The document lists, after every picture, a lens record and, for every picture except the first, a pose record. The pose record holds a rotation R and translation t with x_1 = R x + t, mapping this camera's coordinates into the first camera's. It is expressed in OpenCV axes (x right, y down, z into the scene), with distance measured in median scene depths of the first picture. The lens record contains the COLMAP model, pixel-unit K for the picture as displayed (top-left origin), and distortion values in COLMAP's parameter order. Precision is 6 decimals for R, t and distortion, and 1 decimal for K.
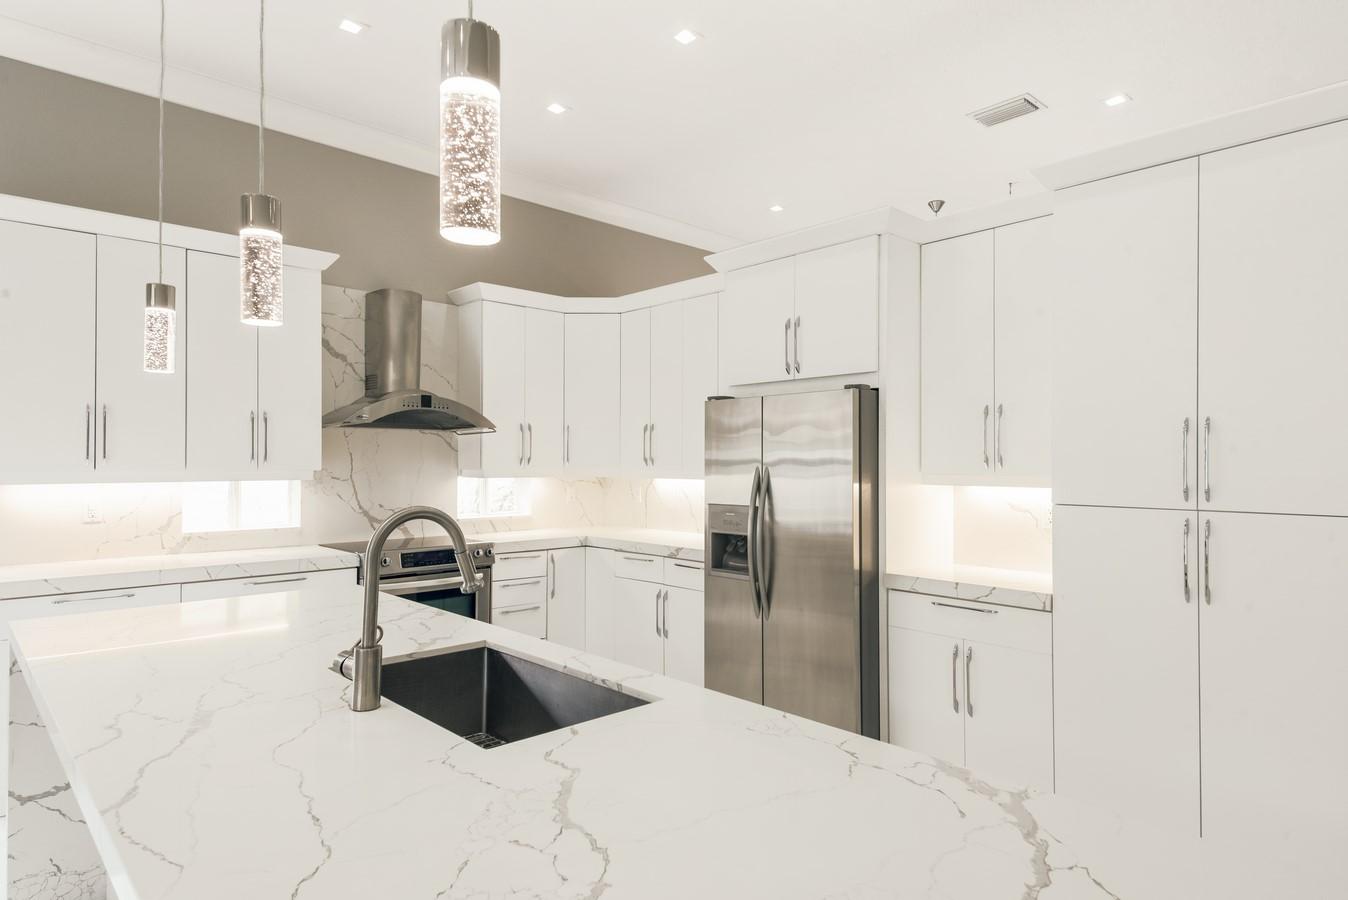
lens RADIAL K [[770.2, 0, 674.0], [0, 770.2, 450.0], [0, 0, 1]] dist [0.062042, -0.045035]
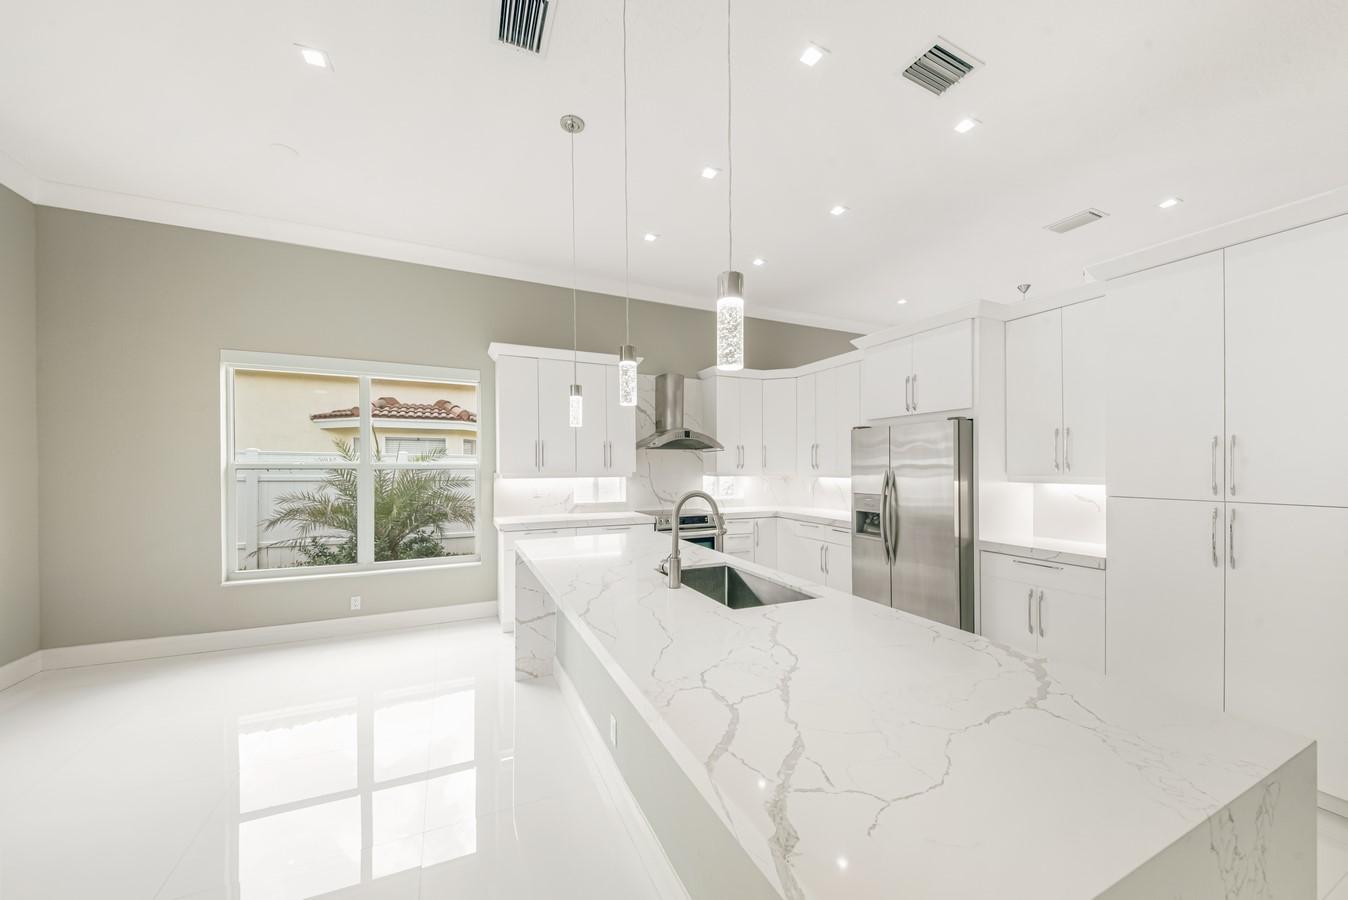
lens RADIAL K [[478.2, 0, 668.5], [0, 478.2, 462.8], [0, 0, 1]] dist [0.000962, -0.000098]
pose [[0.946099, -0.005233, -0.323836, 0.001665], [0.007817, 0.999947, 0.006680, -0.003920], [0.323784, -0.008851, 0.946090, -0.083131]]
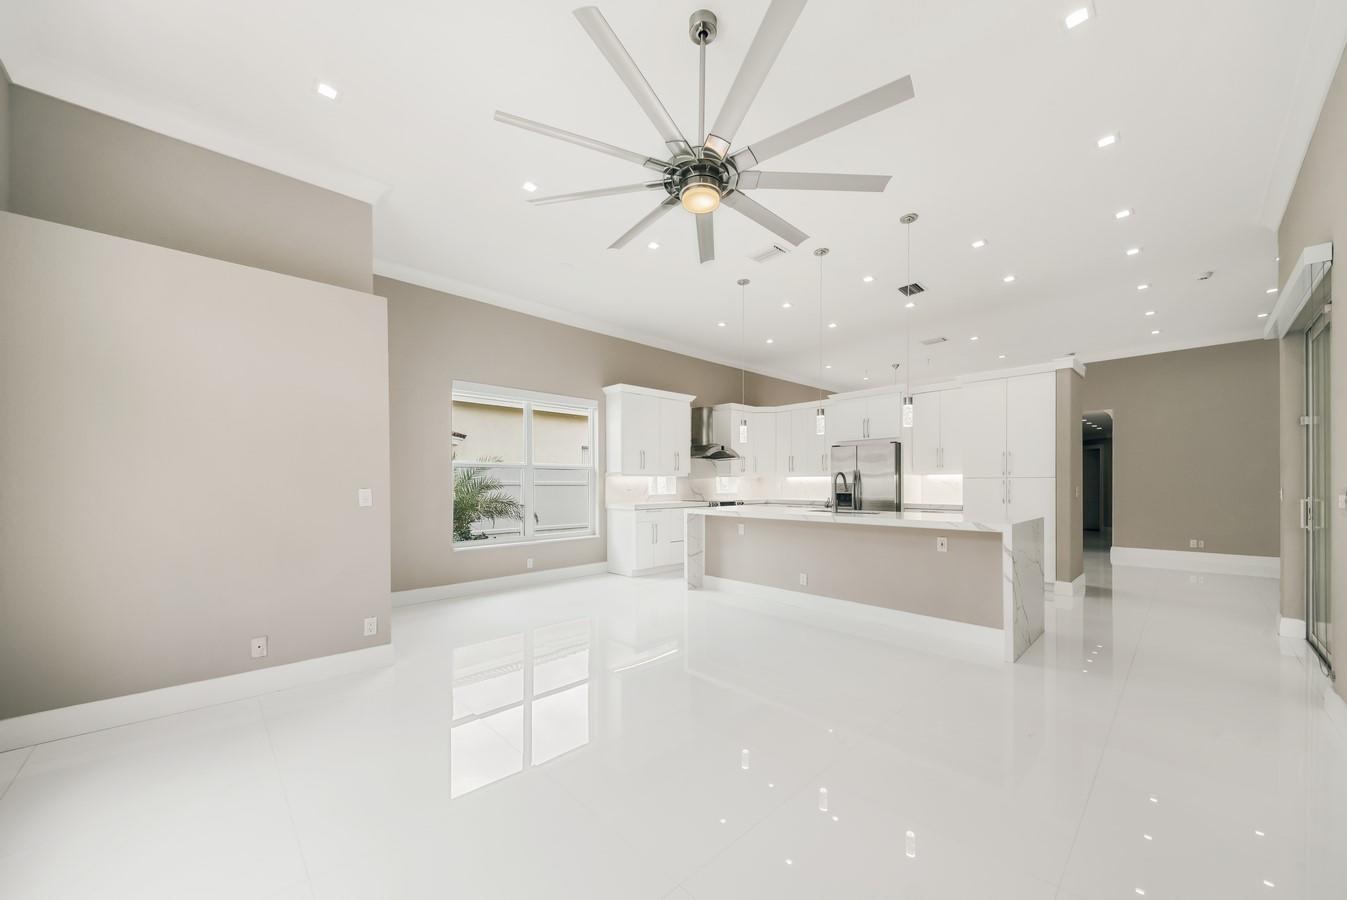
lens RADIAL K [[460.8, 0, 671.3], [0, 460.8, 479.1], [0, 0, 1]] dist [-0.010021, -0.000023]
pose [[0.999550, -0.004533, -0.029639, -0.512094], [0.004799, 0.999949, 0.008902, 0.035995], [0.029597, -0.009041, 0.999521, -0.726796]]
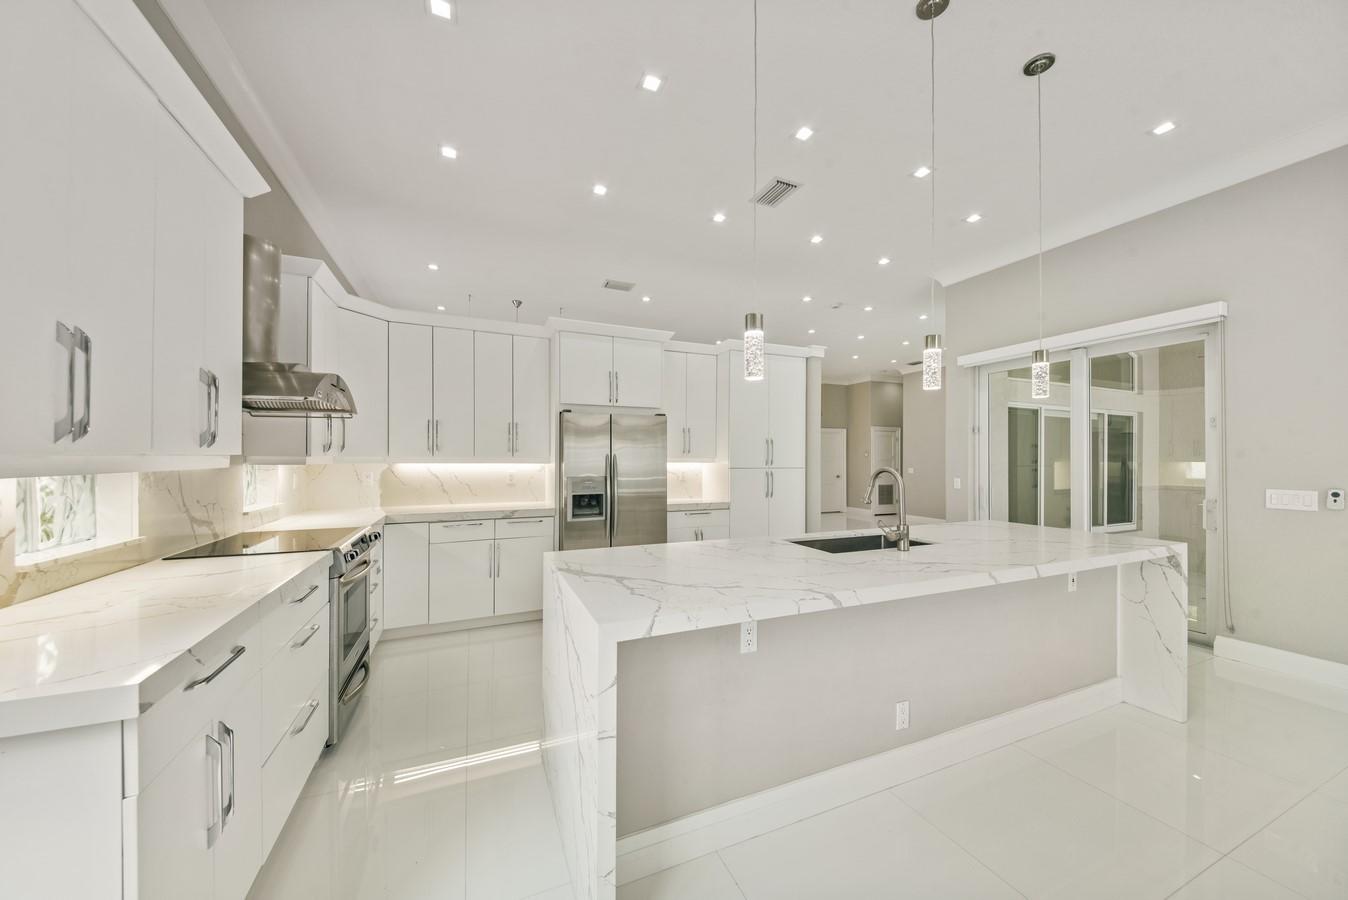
lens RADIAL K [[461.1, 0, 671.8], [0, 461.1, 479.1], [0, 0, 1]] dist [-0.010021, -0.000023]
pose [[0.356901, -0.047283, 0.932945, -0.792967], [-0.015761, 0.998271, 0.056623, 0.015179], [-0.934009, -0.034913, 0.355539, 0.467885]]
